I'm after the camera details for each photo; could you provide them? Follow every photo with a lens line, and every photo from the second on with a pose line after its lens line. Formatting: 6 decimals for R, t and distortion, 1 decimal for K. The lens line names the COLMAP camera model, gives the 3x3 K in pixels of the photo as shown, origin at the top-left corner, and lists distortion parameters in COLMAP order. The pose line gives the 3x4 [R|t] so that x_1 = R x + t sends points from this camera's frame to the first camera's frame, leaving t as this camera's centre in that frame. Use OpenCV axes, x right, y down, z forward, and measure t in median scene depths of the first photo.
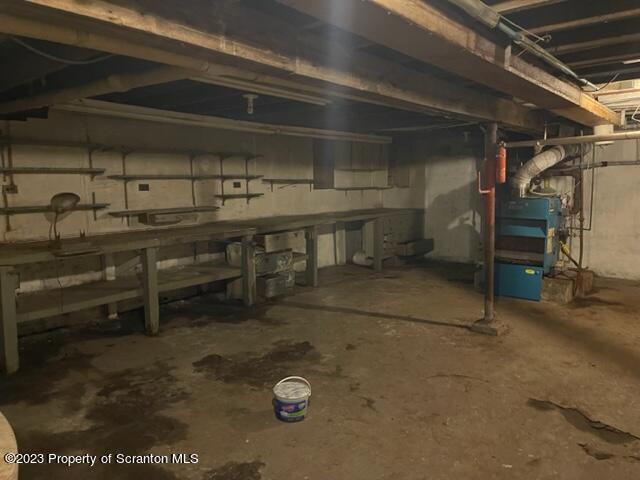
lens RADIAL K [[494.4, 0, 320.0], [0, 494.4, 240.0], [0, 0, 1]] dist [0.000677, -0.000009]
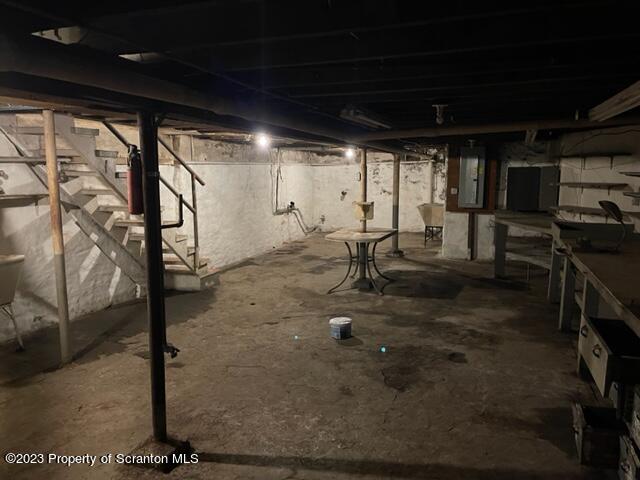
lens RADIAL K [[494.4, 0, 320.0], [0, 494.4, 240.0], [0, 0, 1]] dist [0.000677, -0.000009]
pose [[-0.943503, 0.059436, -0.325990, 0.419001], [-0.023916, 0.969002, 0.245893, -0.280530], [0.330500, 0.239797, -0.912835, 1.929613]]
